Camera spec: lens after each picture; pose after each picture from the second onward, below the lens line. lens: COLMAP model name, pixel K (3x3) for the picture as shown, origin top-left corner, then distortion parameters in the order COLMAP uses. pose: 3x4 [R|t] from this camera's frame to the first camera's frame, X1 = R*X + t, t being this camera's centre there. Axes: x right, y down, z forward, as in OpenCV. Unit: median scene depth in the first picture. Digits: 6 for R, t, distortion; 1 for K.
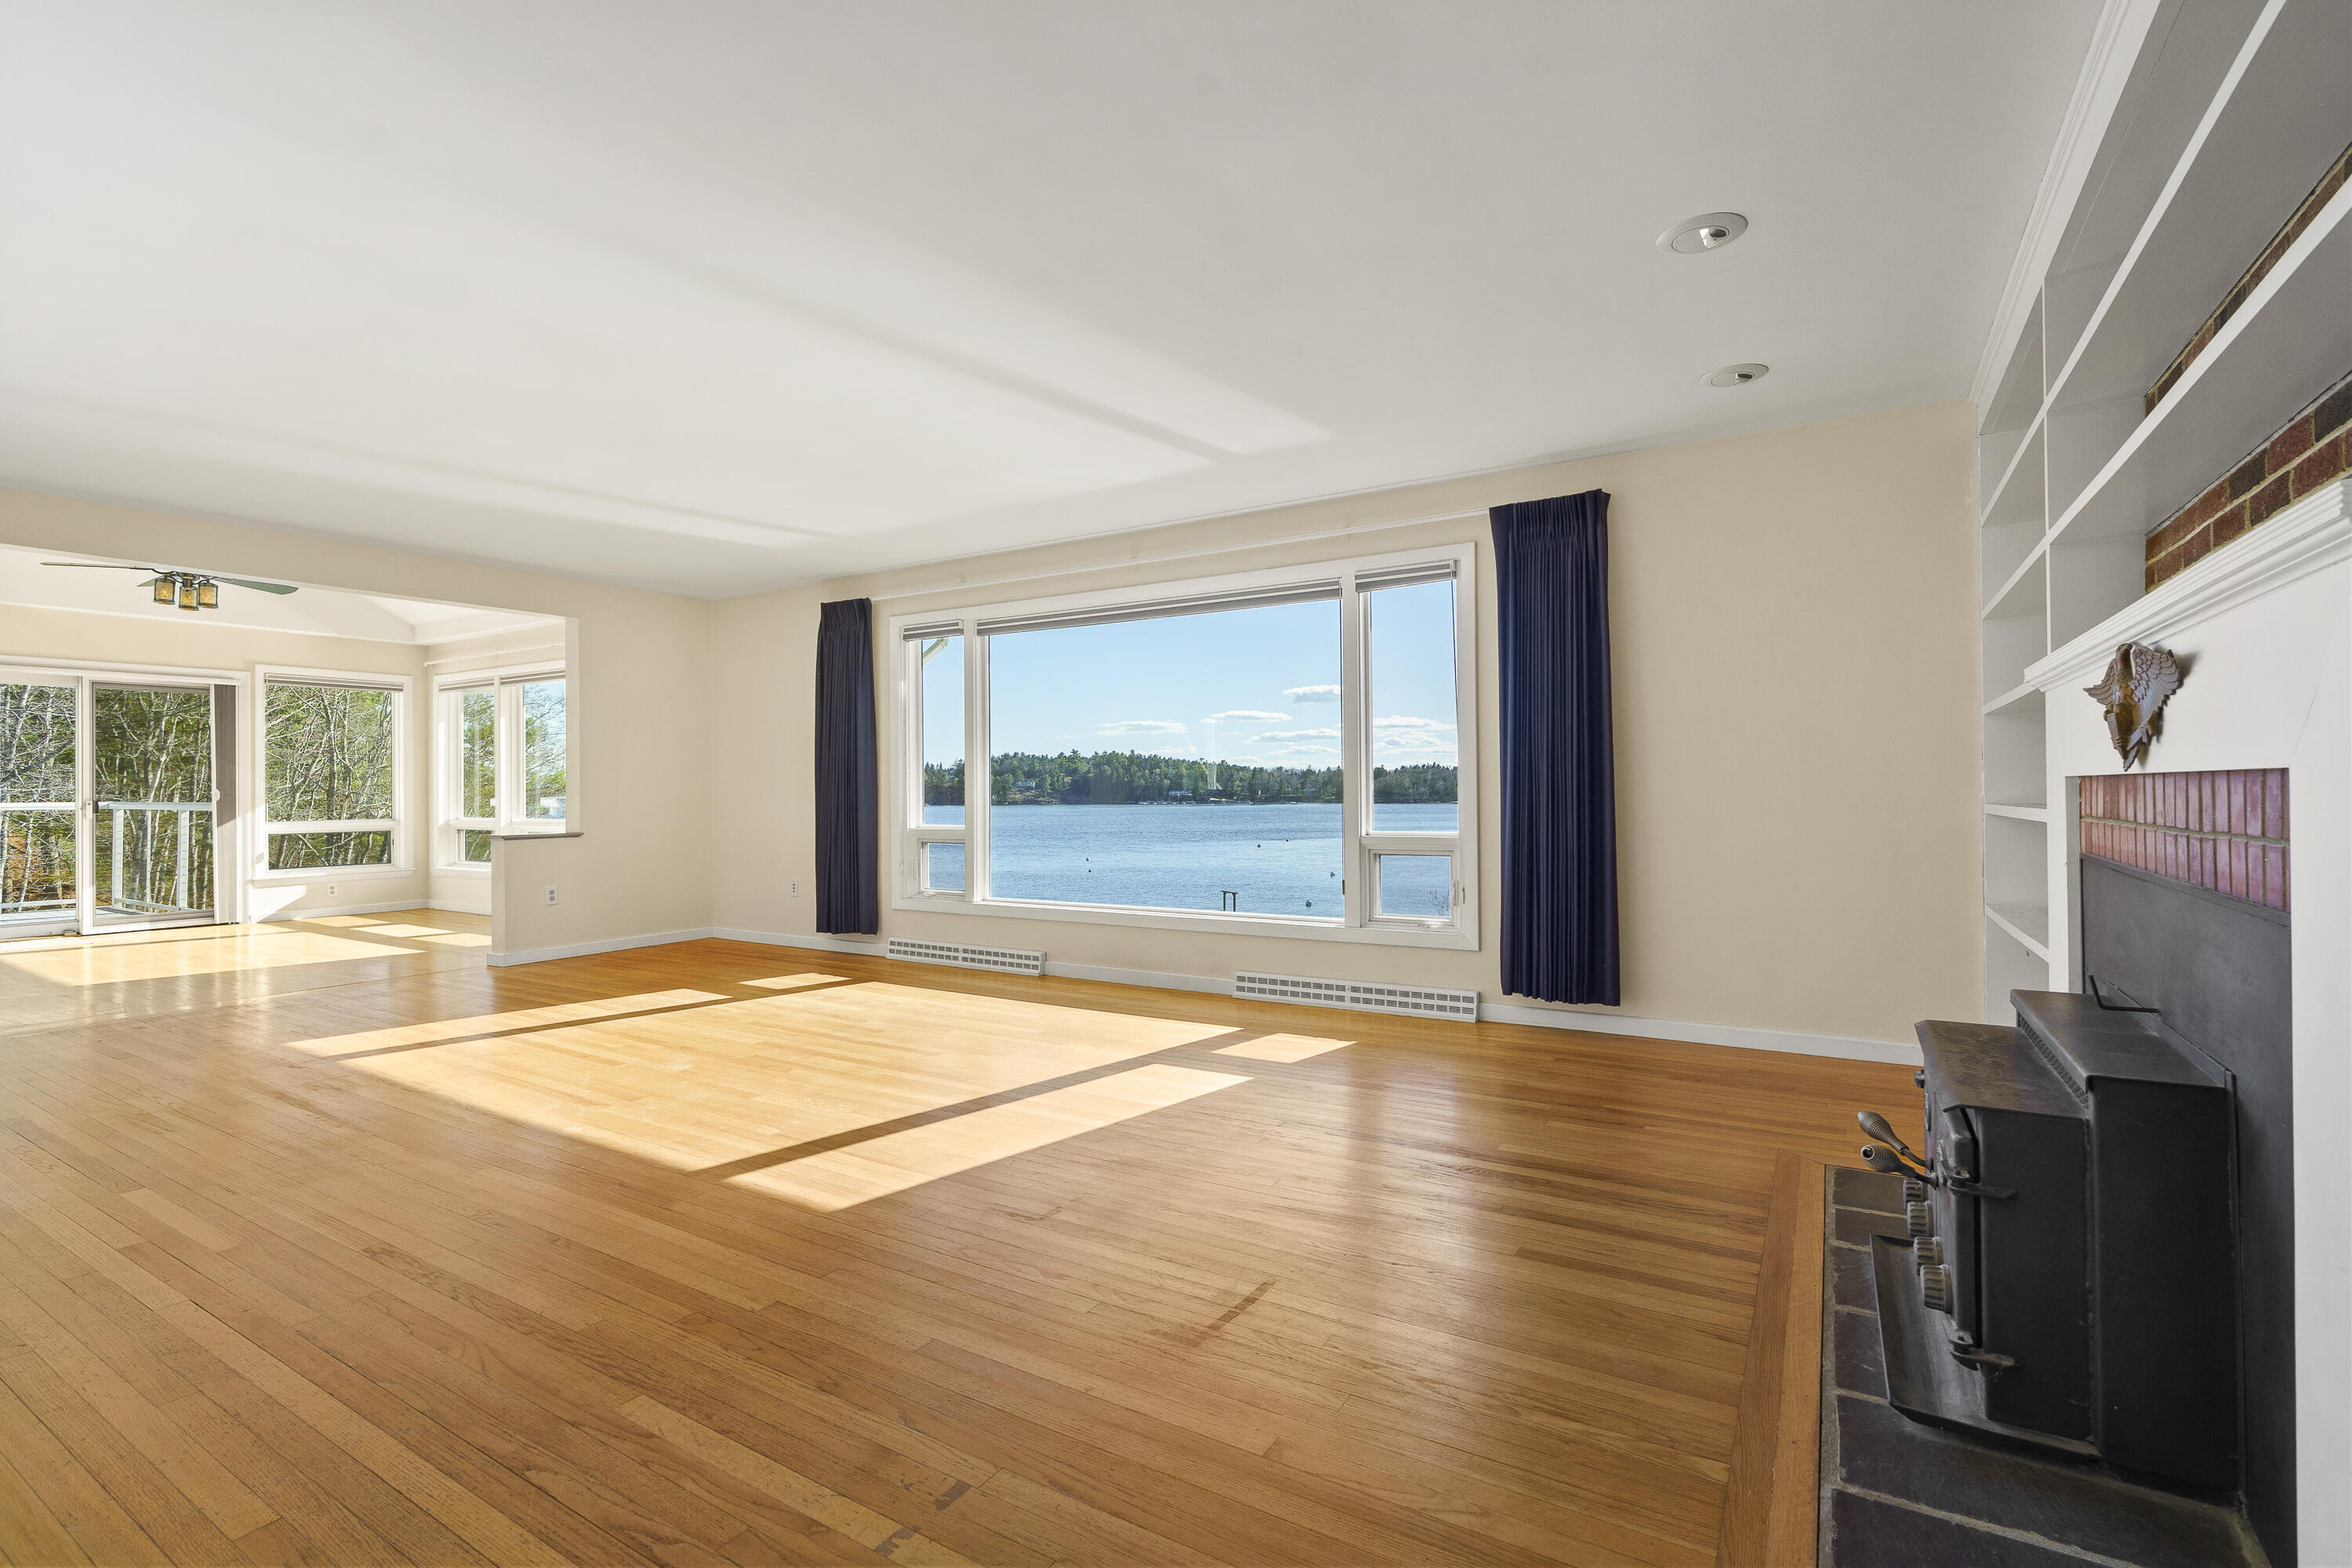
lens RADIAL K [[1073.0, 0, 1139.3], [0, 1073.0, 782.8], [0, 0, 1]] dist [0.003395, -0.001178]
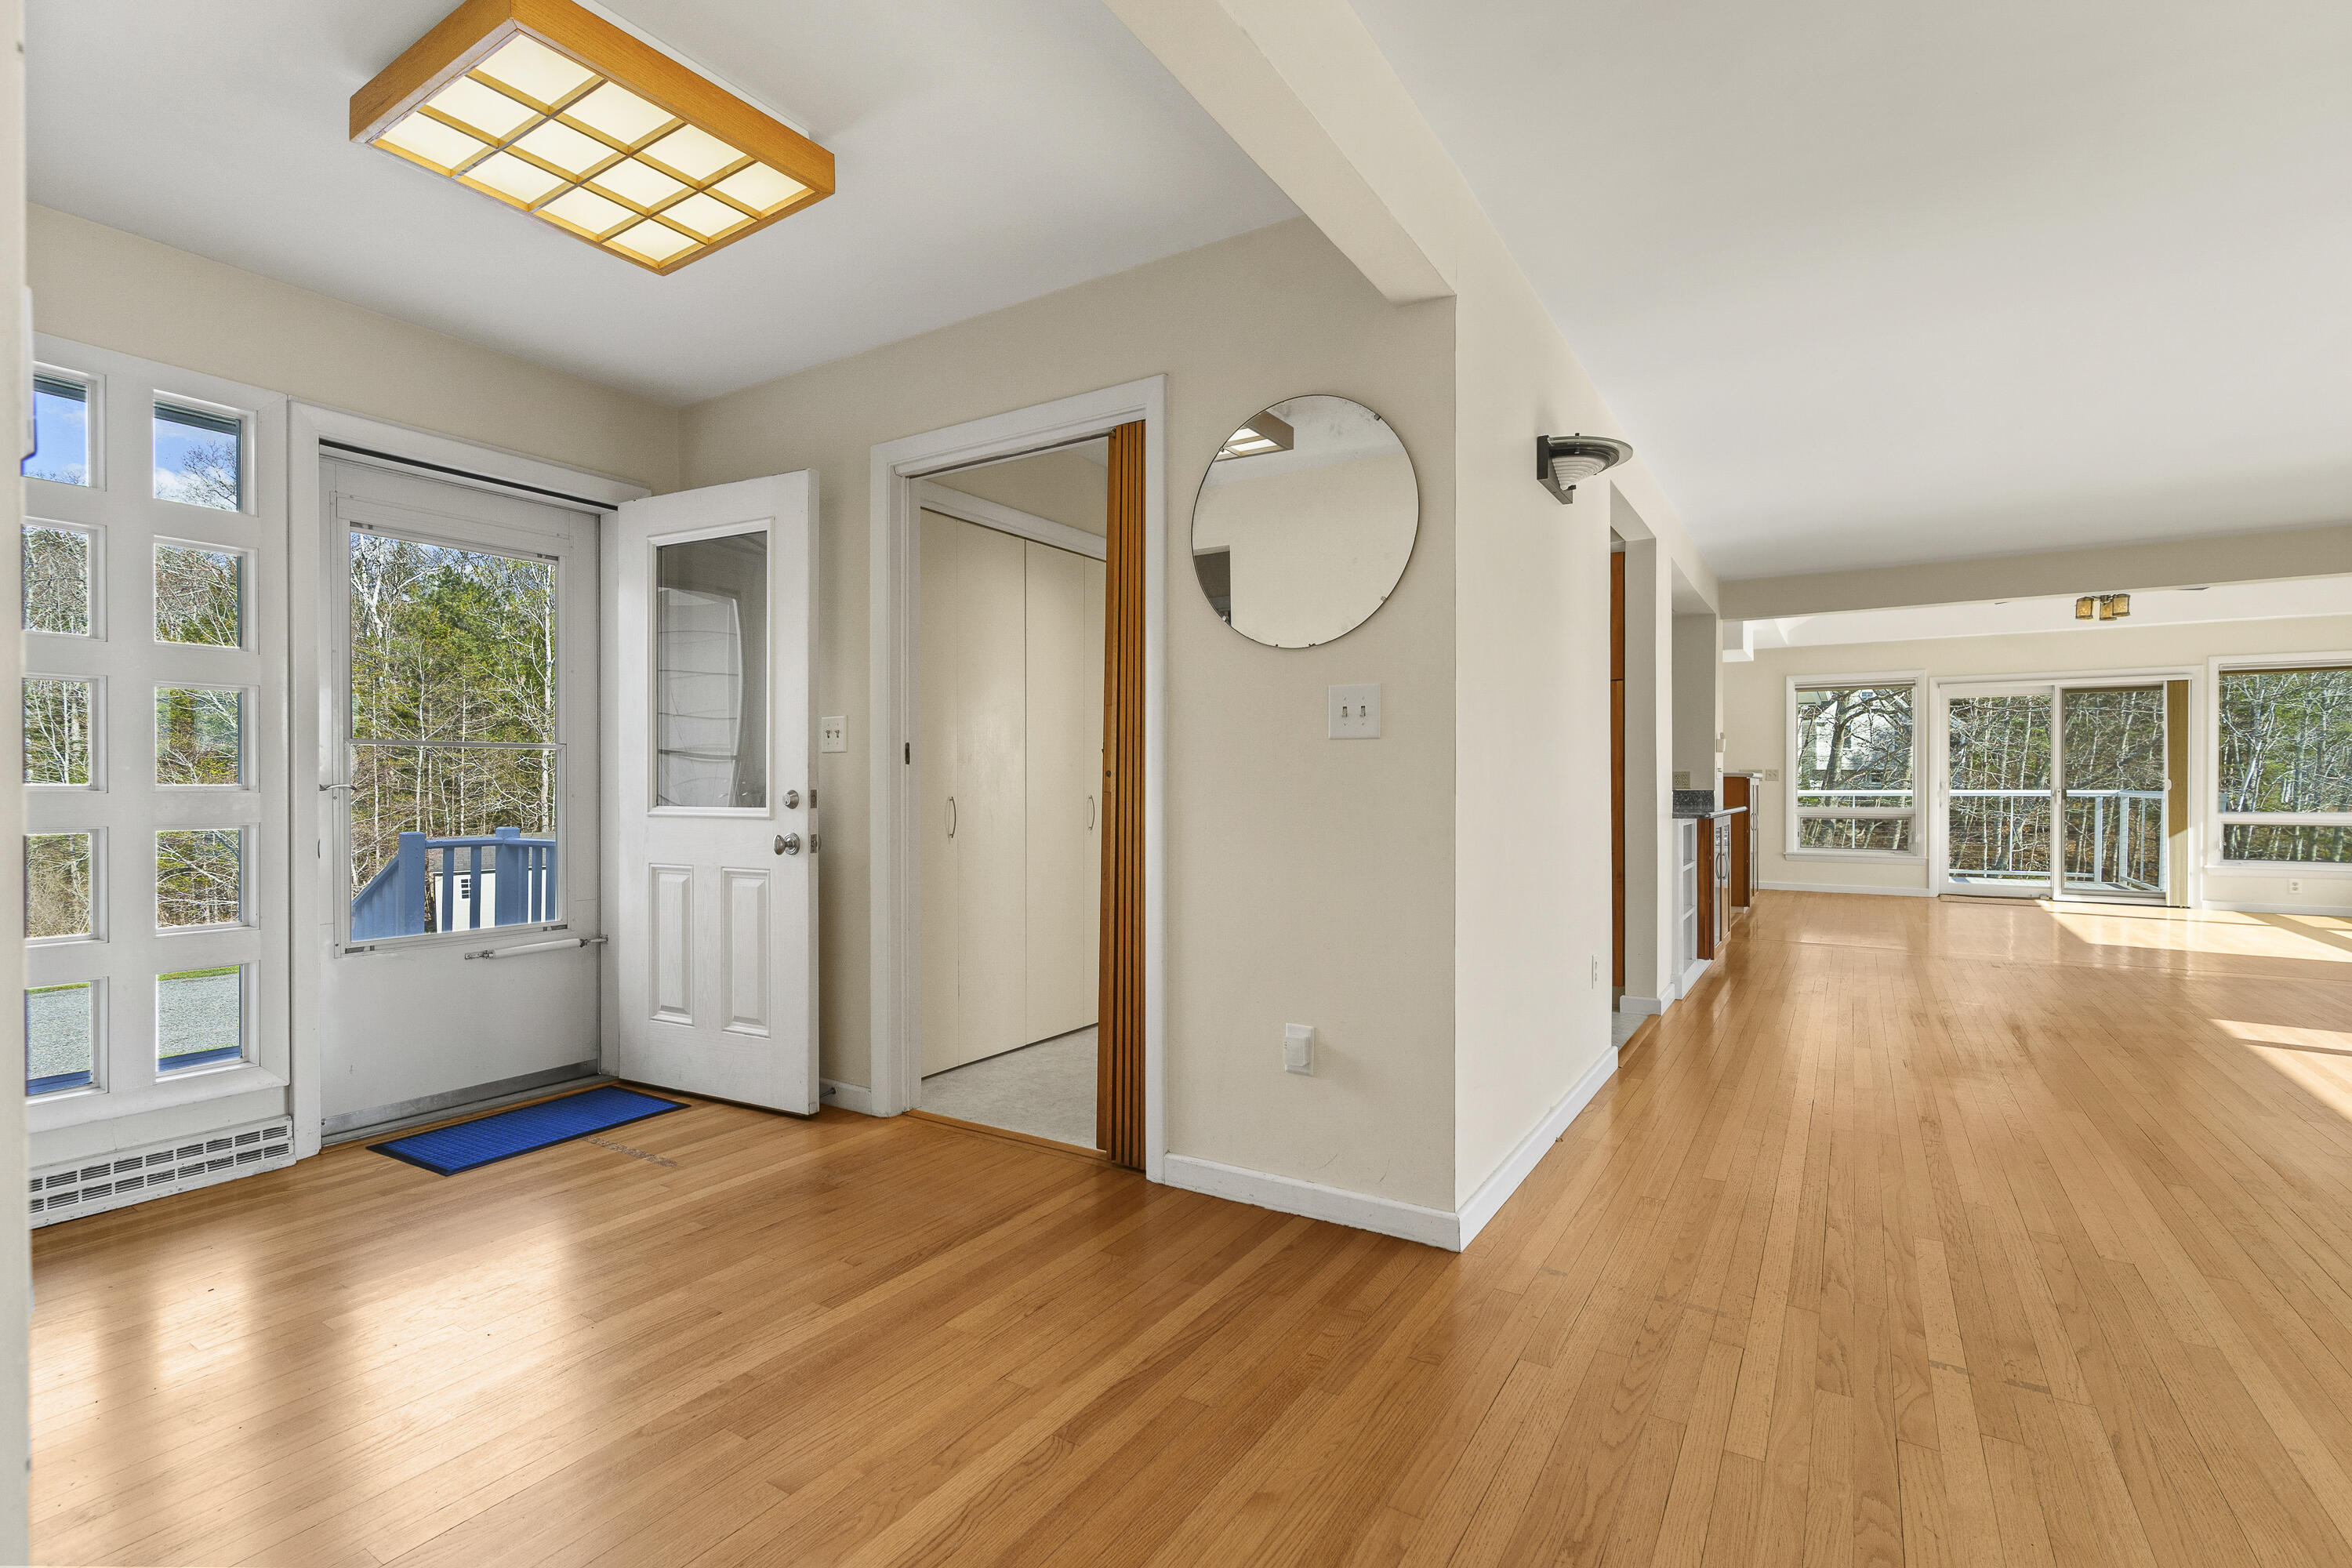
lens RADIAL K [[1073.0, 0, 1191.9], [0, 1073.0, 785.8], [0, 0, 1]] dist [0.003395, -0.001178]
pose [[0.017642, 0.008709, -0.999806, 0.232256], [0.004587, 0.999951, 0.008791, -0.001942], [0.999834, -0.004741, 0.017602, 0.015912]]
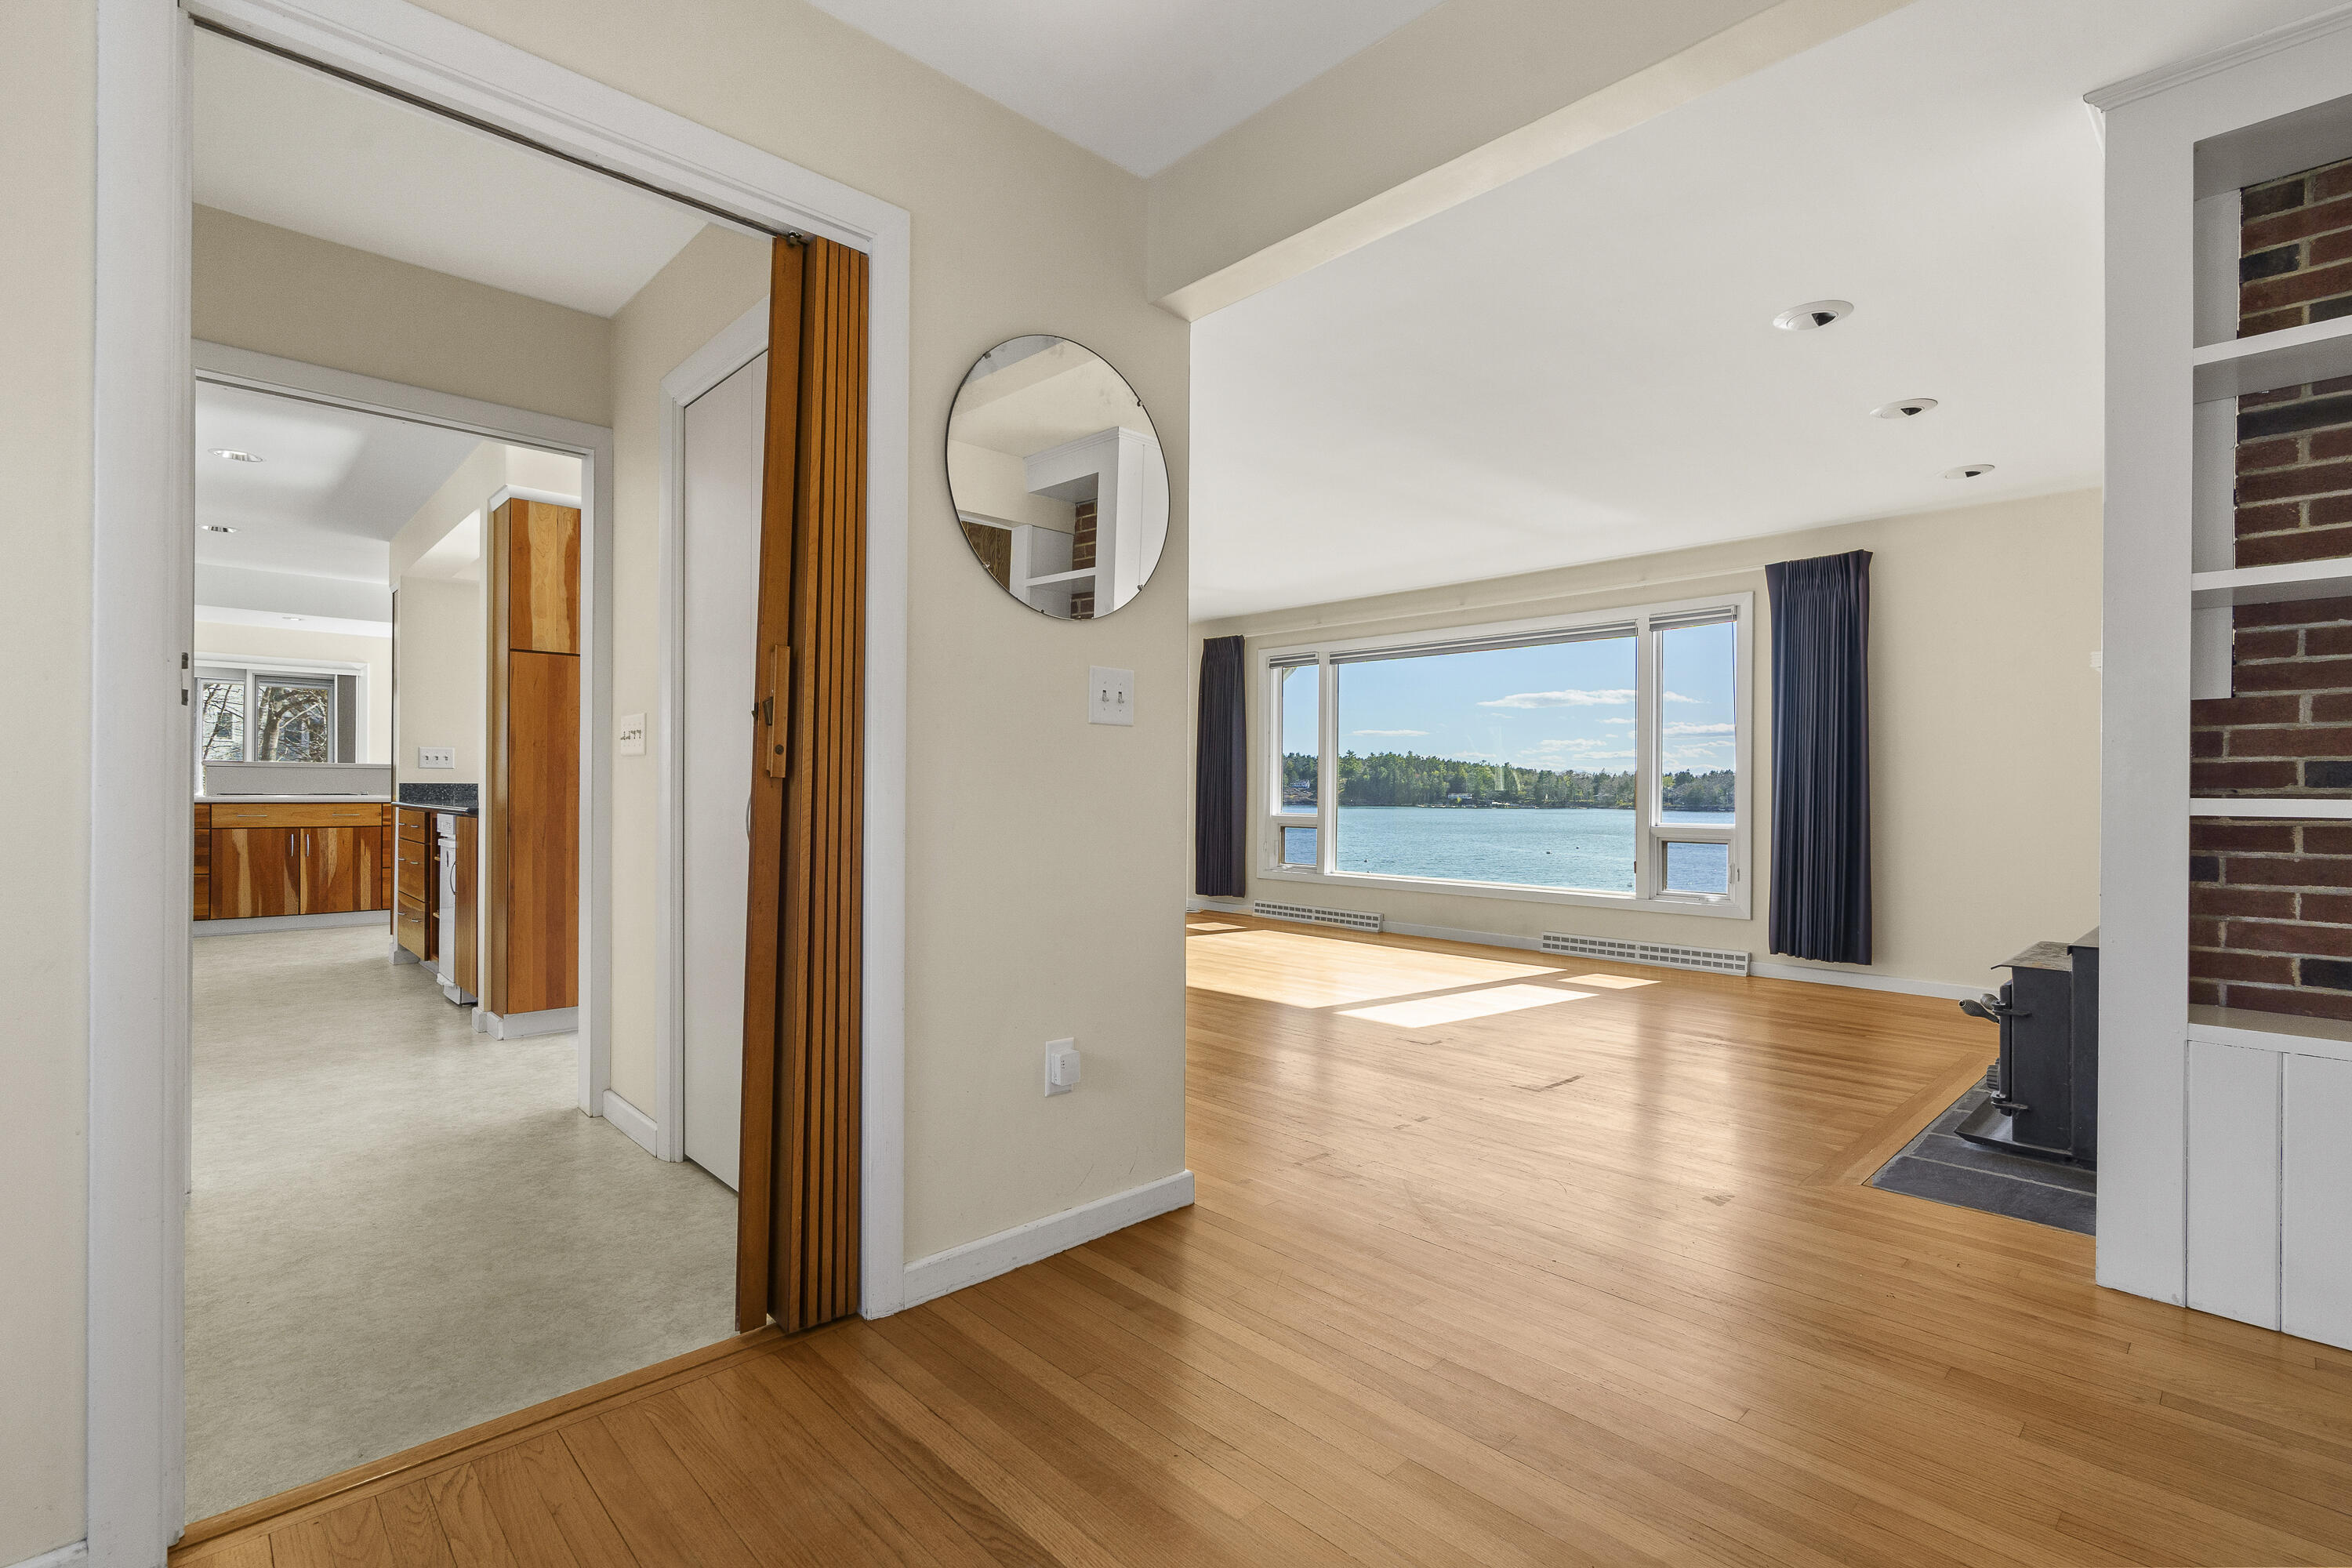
lens RADIAL K [[1073.0, 0, 1160.2], [0, 1073.0, 786.9], [0, 0, 1]] dist [0.003395, -0.001178]
pose [[0.972896, 0.015302, -0.230737, -0.048484], [-0.014525, 0.999882, 0.005066, 0.004072], [0.230787, -0.001577, 0.973003, -0.275212]]
